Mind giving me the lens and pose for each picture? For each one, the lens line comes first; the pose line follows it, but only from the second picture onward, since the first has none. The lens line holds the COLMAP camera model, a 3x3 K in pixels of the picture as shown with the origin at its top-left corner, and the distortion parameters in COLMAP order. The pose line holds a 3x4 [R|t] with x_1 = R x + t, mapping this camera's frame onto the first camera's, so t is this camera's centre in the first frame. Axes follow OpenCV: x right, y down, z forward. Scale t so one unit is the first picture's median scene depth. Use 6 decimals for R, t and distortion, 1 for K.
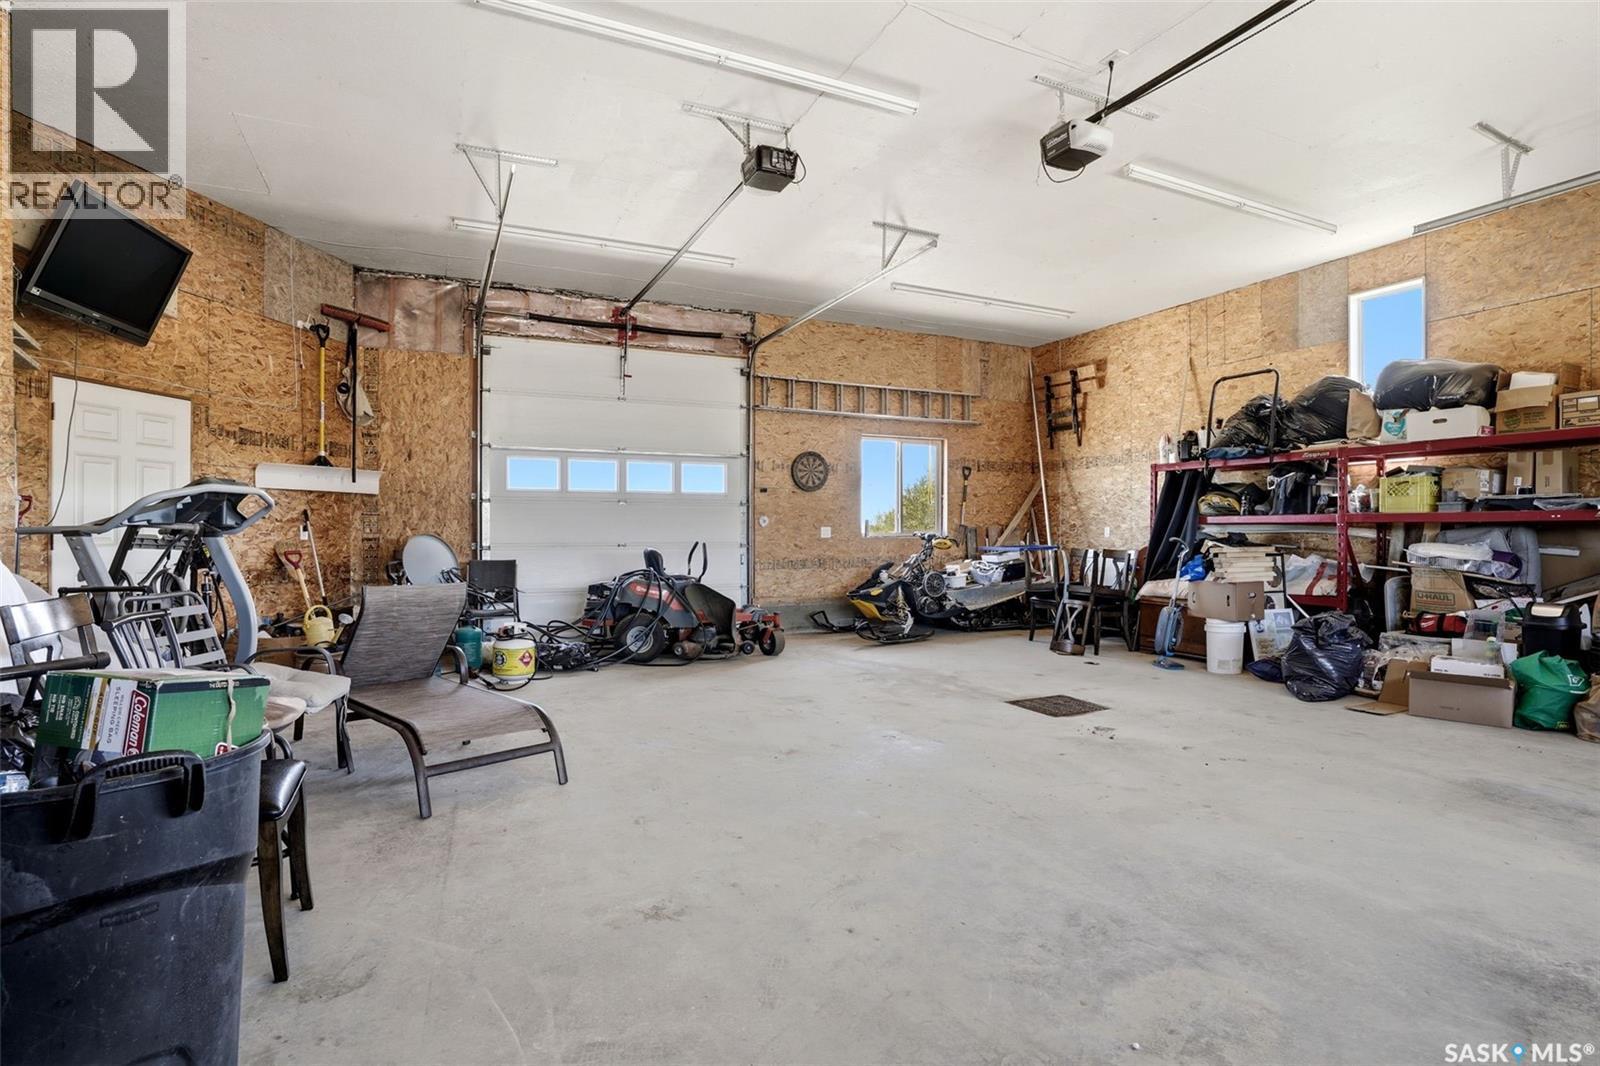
lens RADIAL K [[811.4, 0, 815.6], [0, 811.4, 528.0], [0, 0, 1]] dist [-0.069931, 0.036131]
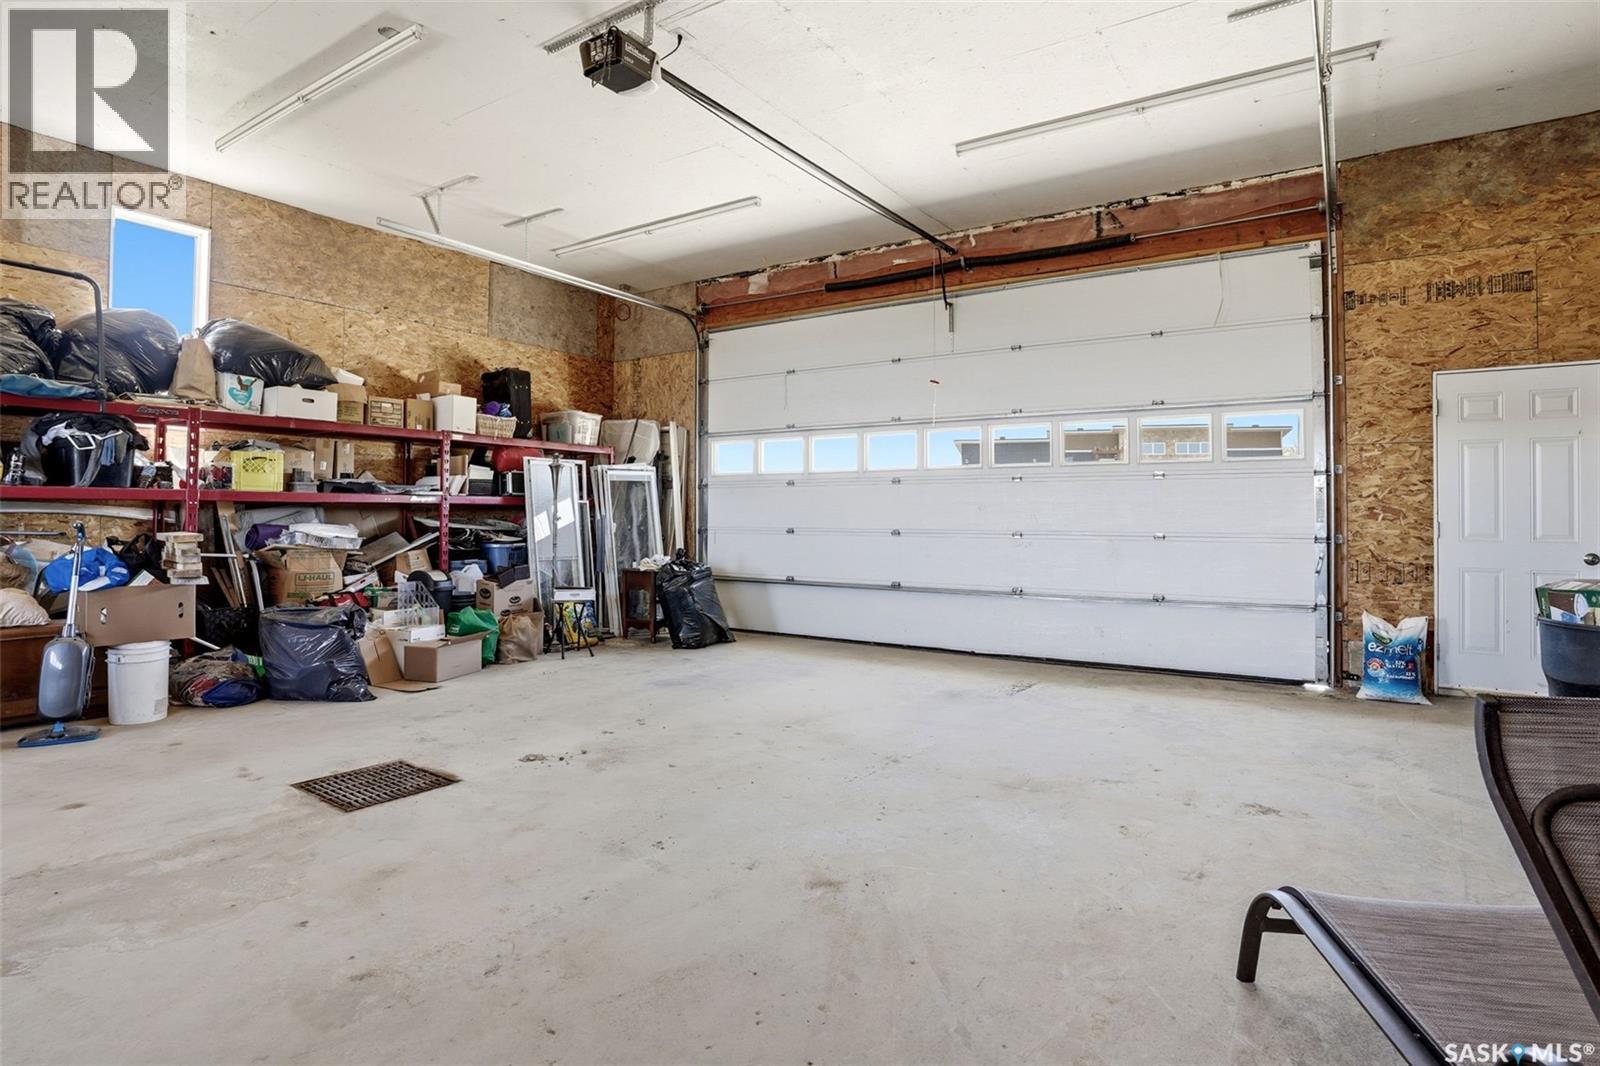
lens RADIAL K [[811.4, 0, 815.6], [0, 811.4, 528.0], [0, 0, 1]] dist [-0.069931, 0.036131]
pose [[-0.500344, -0.017280, 0.865654, -0.423086], [-0.011118, 0.999847, 0.013532, 0.004574], [-0.865755, -0.002853, -0.500460, 1.027625]]
